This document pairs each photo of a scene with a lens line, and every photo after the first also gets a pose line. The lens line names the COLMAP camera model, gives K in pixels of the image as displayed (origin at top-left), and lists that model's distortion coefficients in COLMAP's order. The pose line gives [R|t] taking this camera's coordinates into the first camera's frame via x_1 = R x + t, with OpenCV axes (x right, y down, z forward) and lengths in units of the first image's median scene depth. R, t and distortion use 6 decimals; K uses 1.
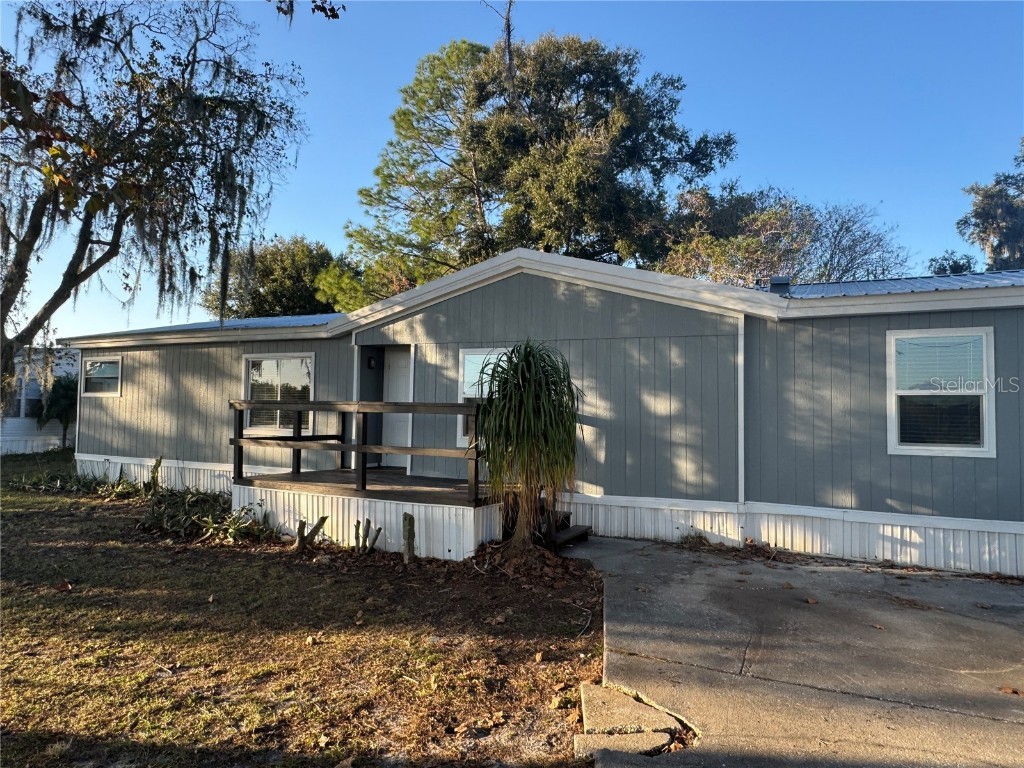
lens RADIAL K [[664.7, 0, 508.0], [0, 664.7, 383.4], [0, 0, 1]] dist [0.005705, -0.000188]
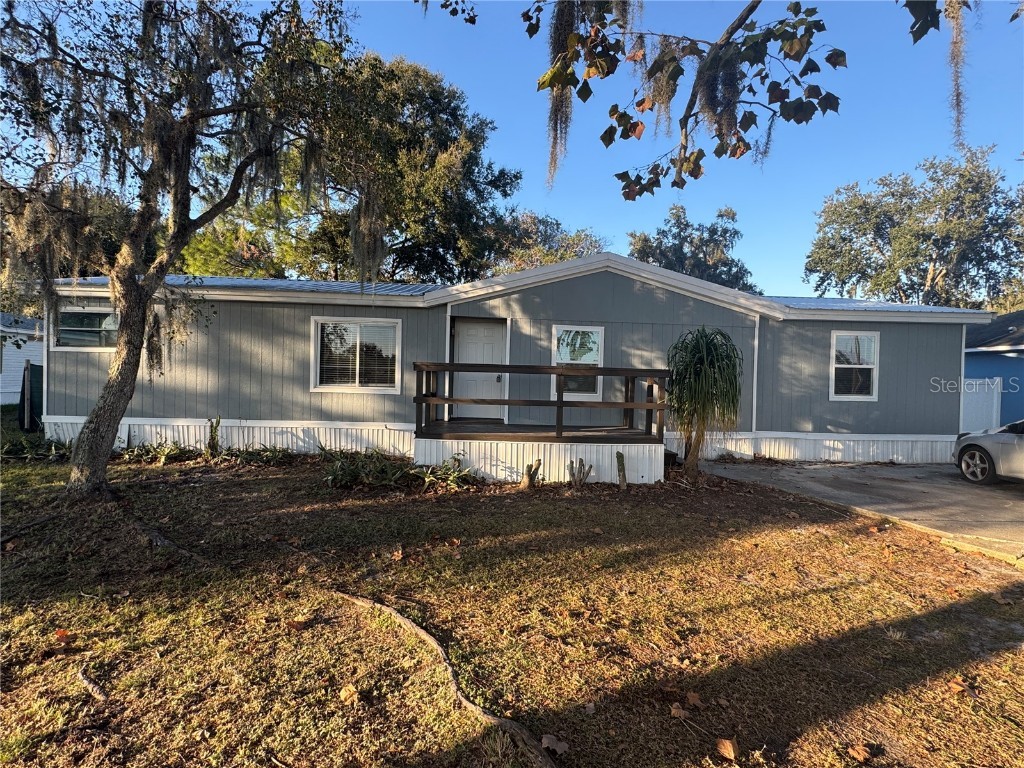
lens RADIAL K [[509.0, 0, 512.5], [0, 509.0, 377.4], [0, 0, 1]] dist [-0.006648, 0.000048]
pose [[0.876710, 0.002962, 0.481011, -0.738596], [-0.030959, 0.998255, 0.050279, 0.003452], [-0.480023, -0.058971, 0.875272, 0.206988]]
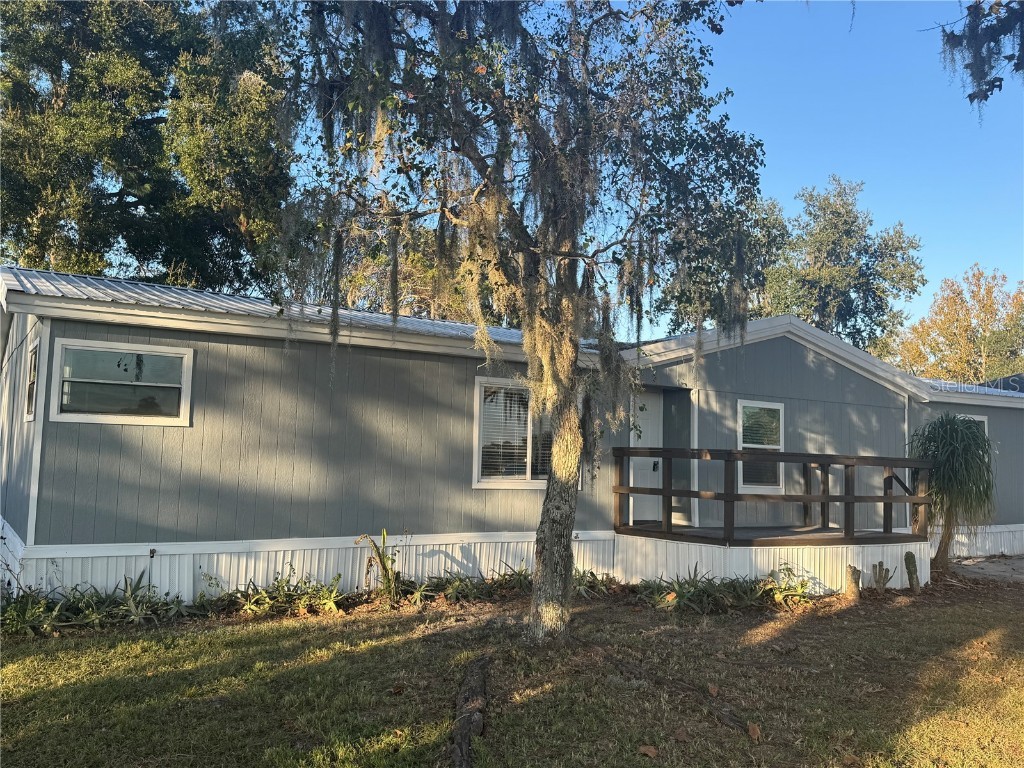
lens RADIAL K [[896.2, 0, 514.0], [0, 896.2, 383.7], [0, 0, 1]] dist [0.066239, -0.010482]
pose [[0.533847, 0.068673, 0.842788, -1.727290], [-0.053272, 0.997448, -0.047531, 0.009624], [-0.843901, -0.019523, 0.536143, 0.658575]]
